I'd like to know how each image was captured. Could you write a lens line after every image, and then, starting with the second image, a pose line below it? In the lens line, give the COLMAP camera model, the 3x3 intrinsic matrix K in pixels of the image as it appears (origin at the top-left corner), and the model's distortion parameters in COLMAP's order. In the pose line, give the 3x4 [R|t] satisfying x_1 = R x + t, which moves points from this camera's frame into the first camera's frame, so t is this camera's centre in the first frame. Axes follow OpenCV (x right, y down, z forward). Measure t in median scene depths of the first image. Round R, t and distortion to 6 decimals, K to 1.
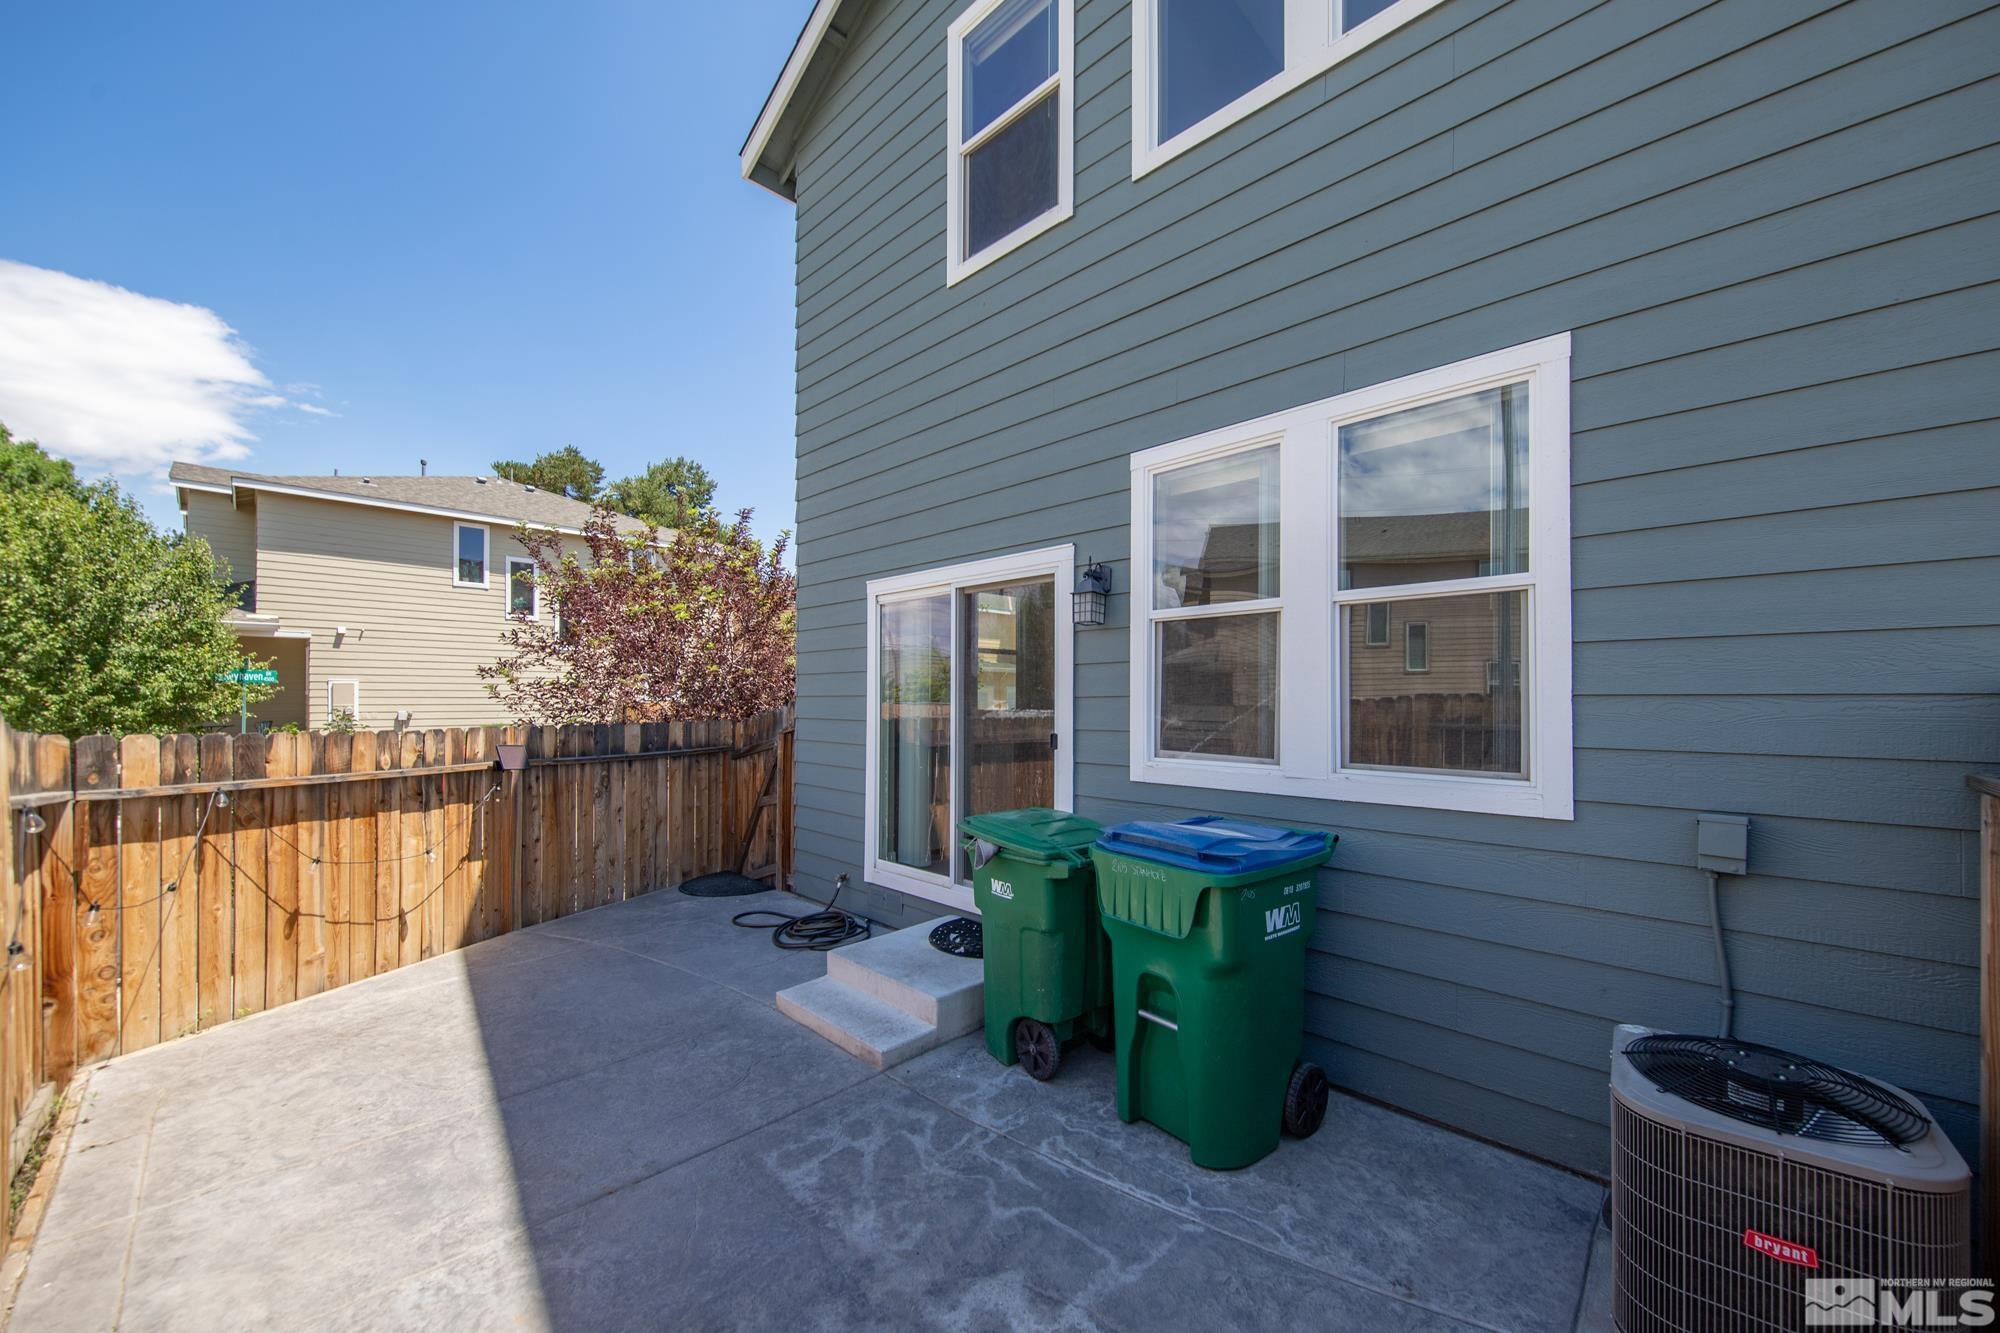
lens RADIAL K [[765.1, 0, 1015.5], [0, 765.1, 679.8], [0, 0, 1]] dist [-0.001485, -0.000312]
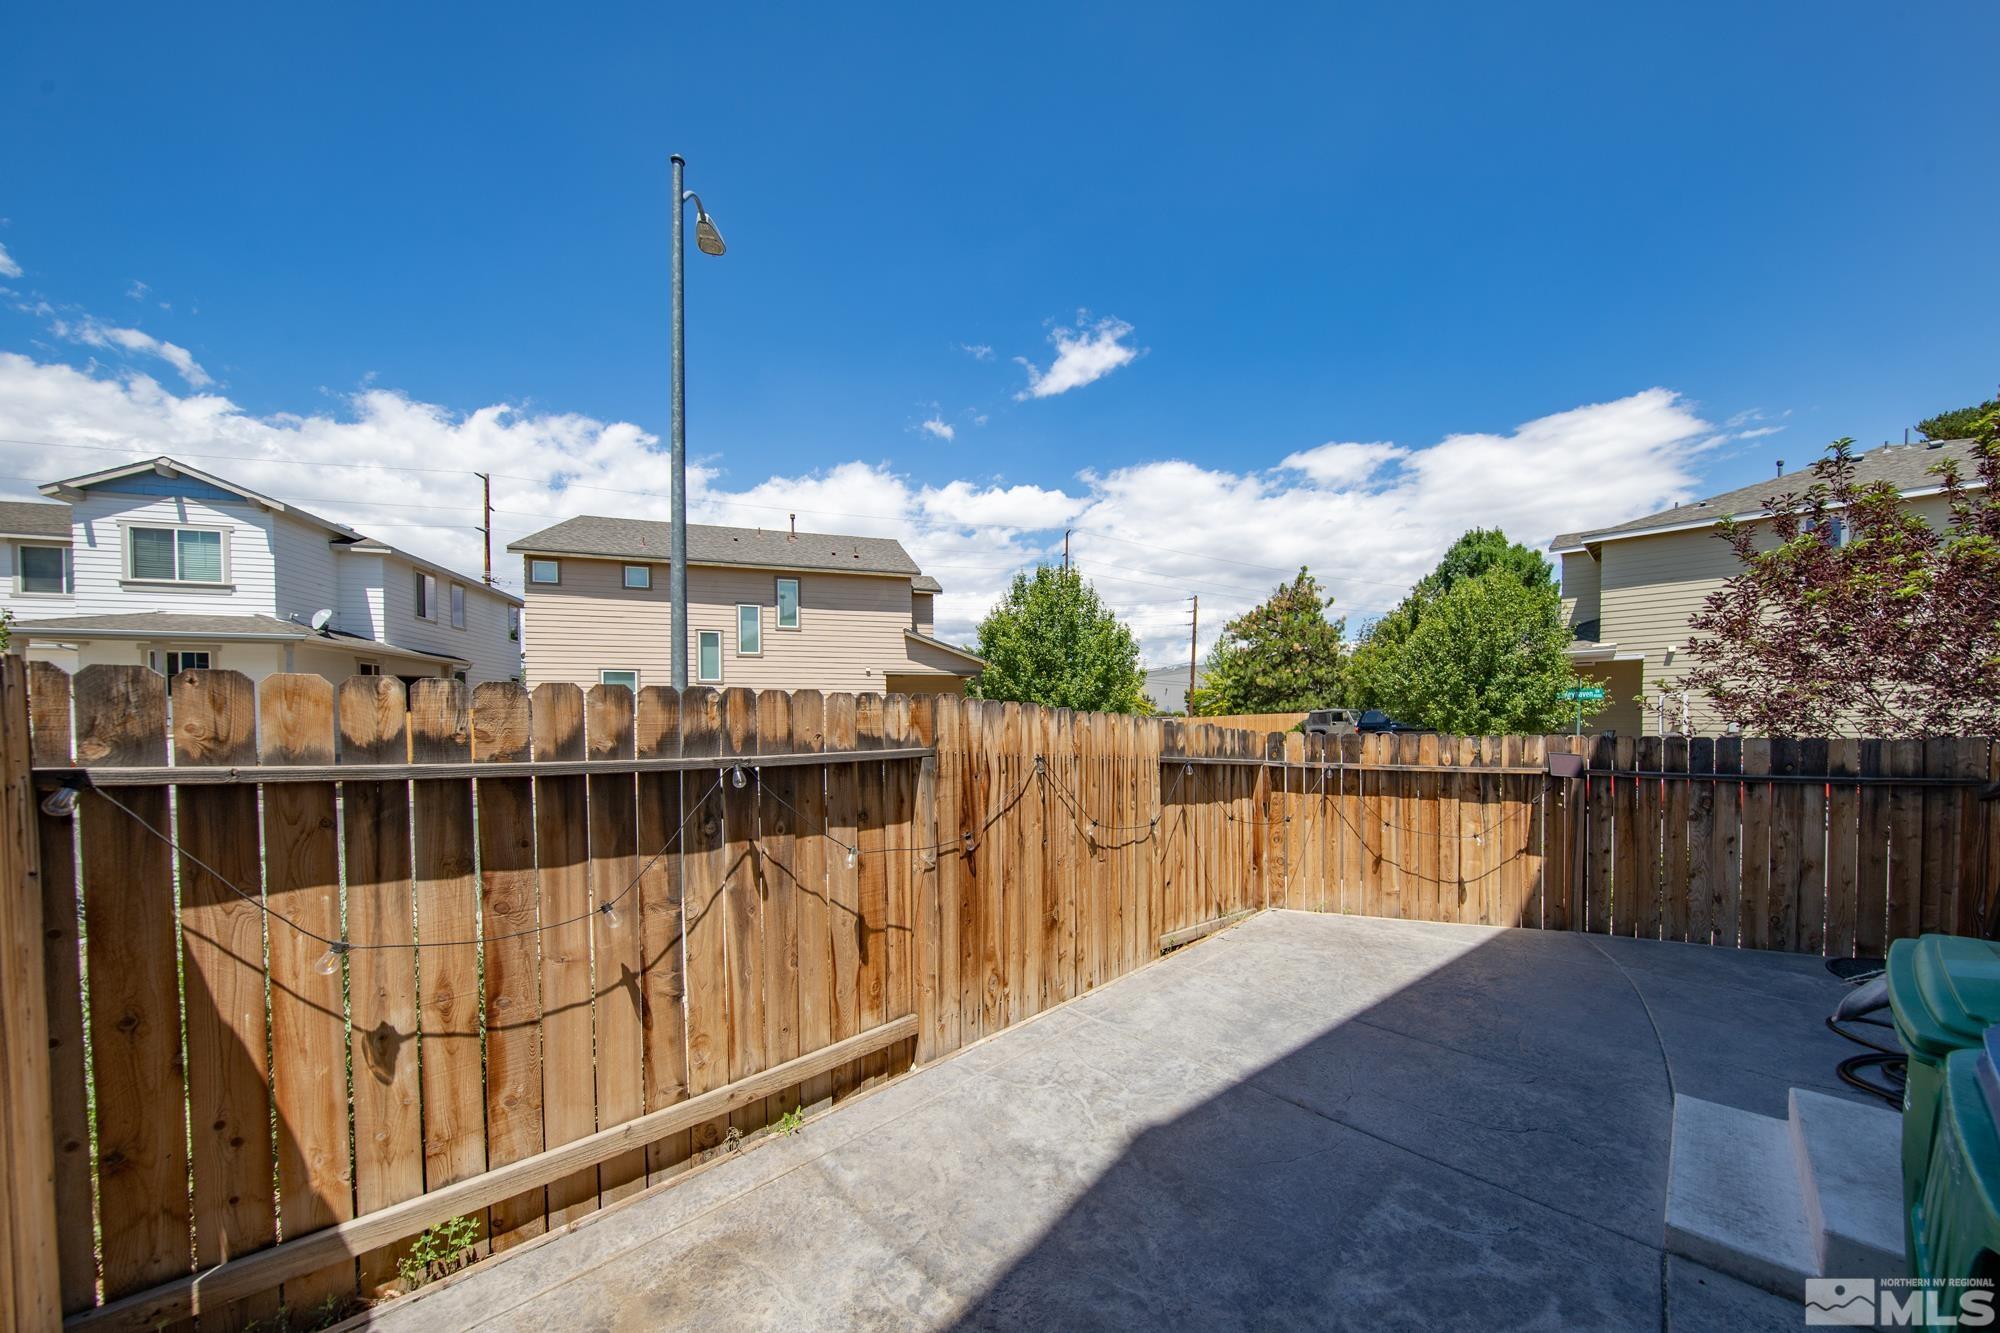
lens RADIAL K [[658.1, 0, 1026.4], [0, 658.1, 737.3], [0, 0, 1]] dist [-0.005376, -0.000382]
pose [[-0.019351, 0.032343, -0.999289, 0.261839], [0.030233, 0.999039, 0.031750, 0.013285], [0.999356, -0.029597, -0.020310, 0.297199]]
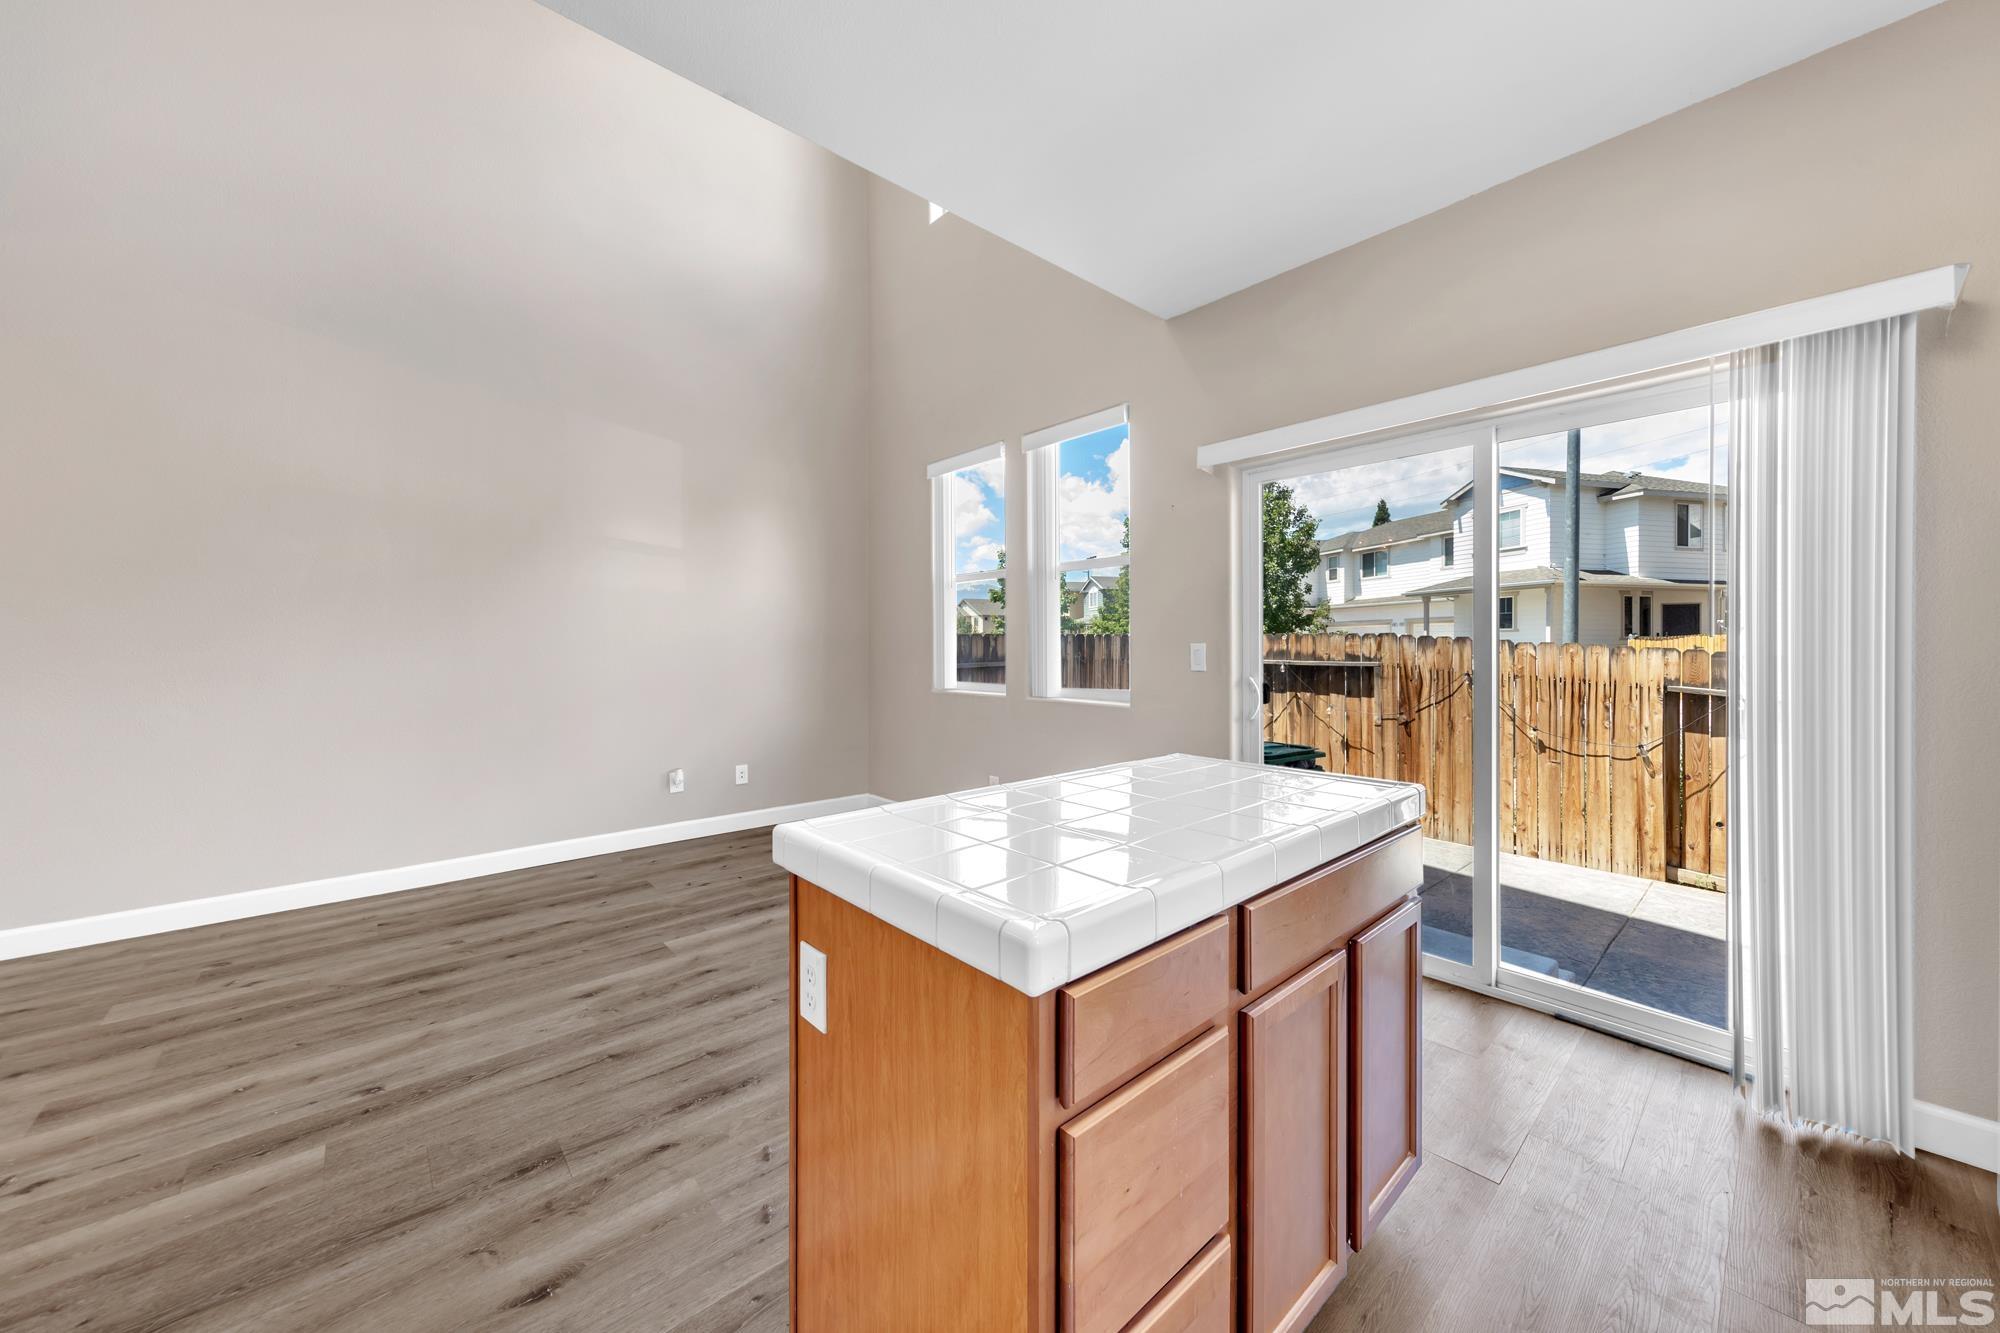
lens RADIAL K [[712.5, 0, 1010.0], [0, 712.5, 654.3], [0, 0, 1]] dist [0.005317, -0.000075]
pose [[-0.997207, -0.001381, 0.074679, 0.210845], [-0.002215, 0.999936, -0.011077, 0.040796], [-0.074659, -0.011211, -0.997146, 1.468185]]
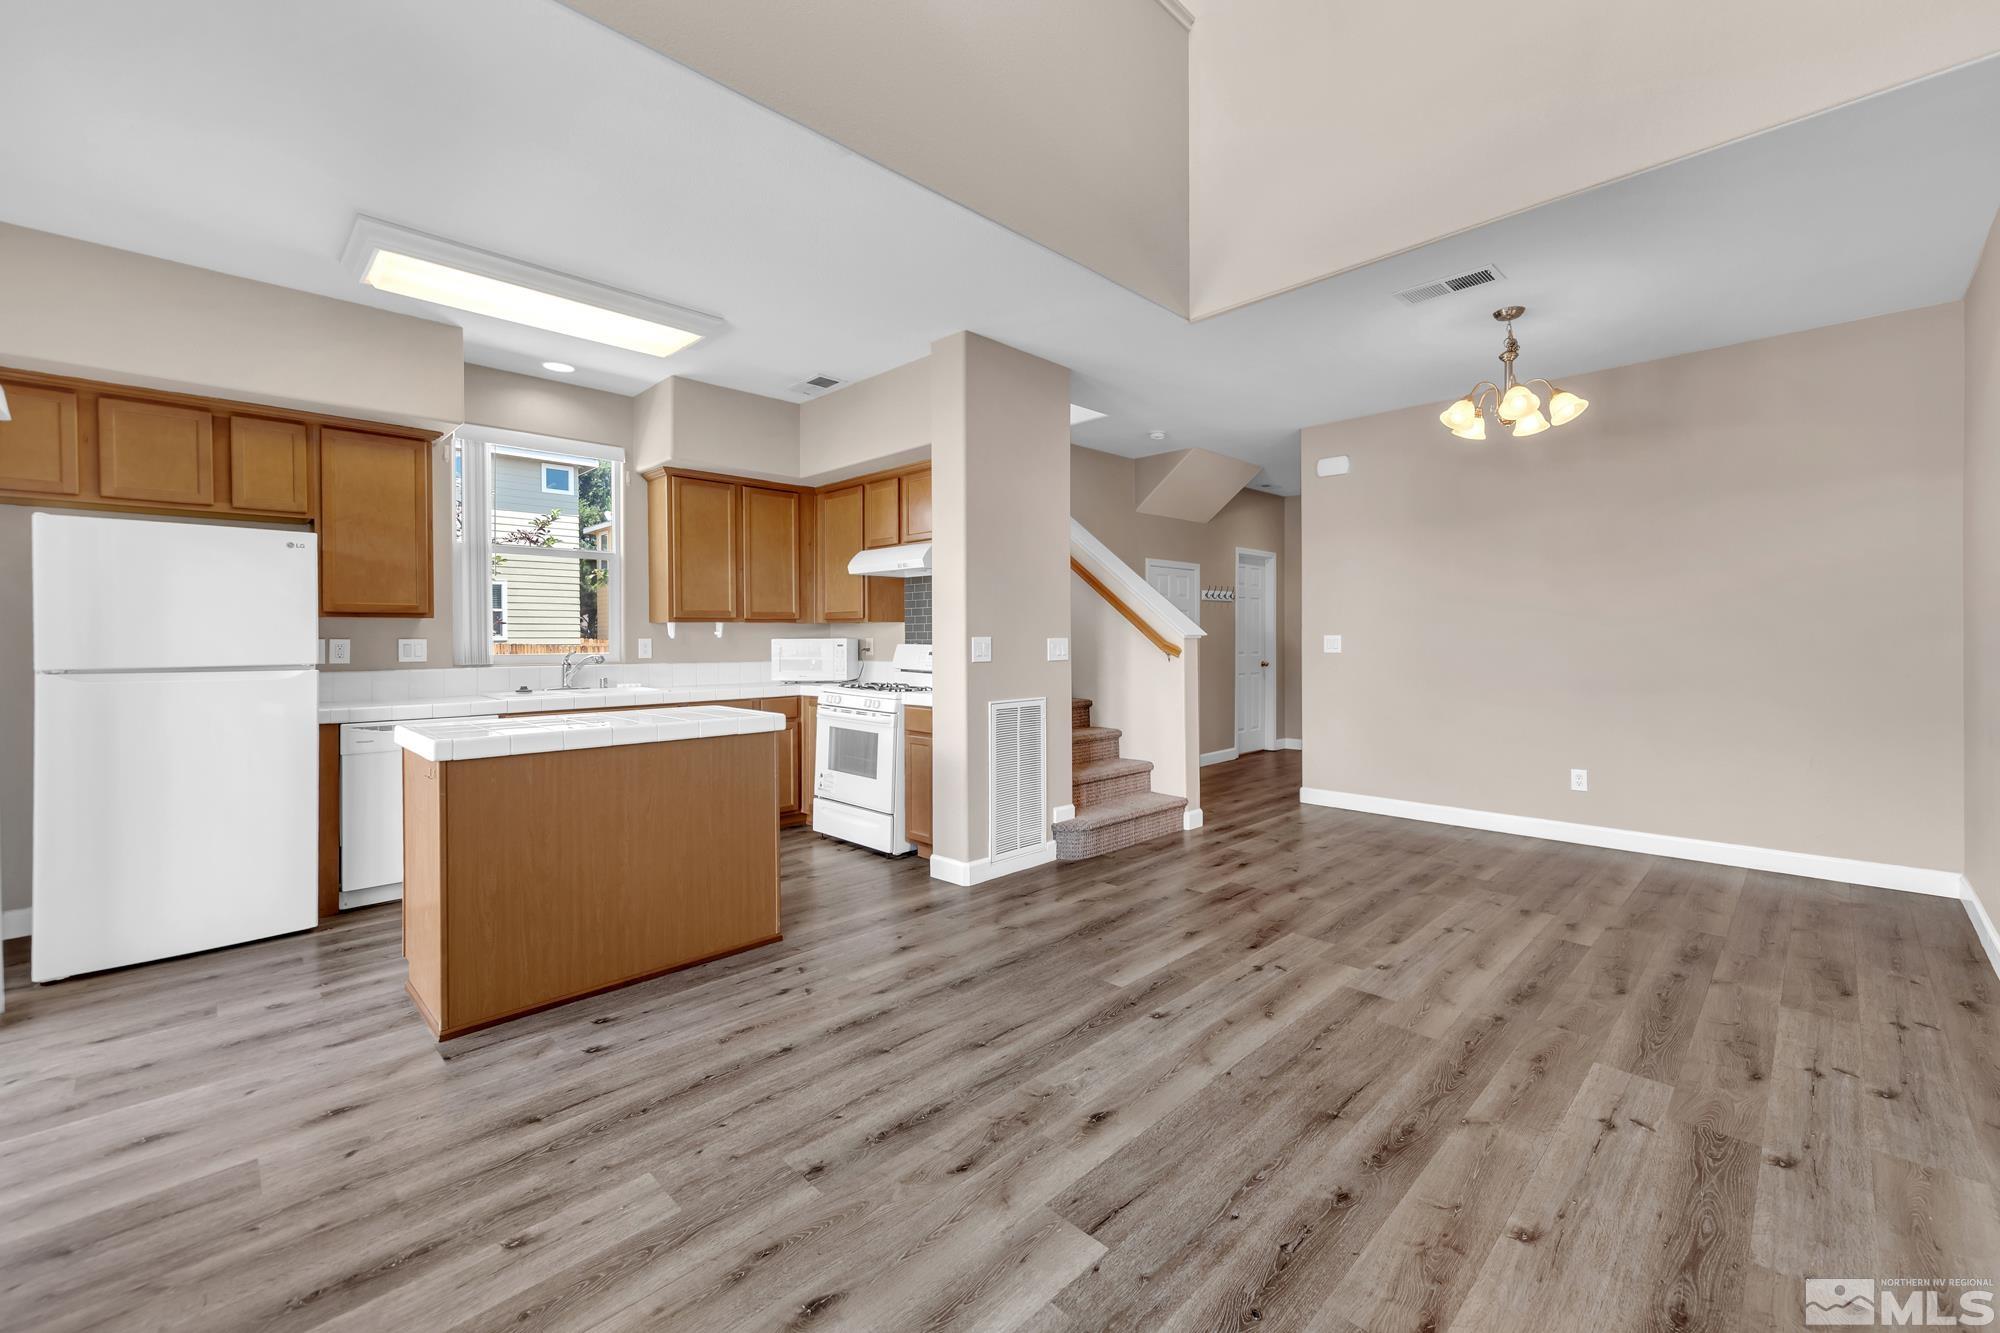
lens RADIAL K [[810.8, 0, 1018.7], [0, 810.8, 645.7], [0, 0, 1]] dist [0.006897, 0.000762]
pose [[0.999797, -0.004588, -0.019609, 0.501637], [0.005286, 0.999349, 0.035686, 0.020130], [0.019432, -0.035783, 0.999171, 0.610743]]
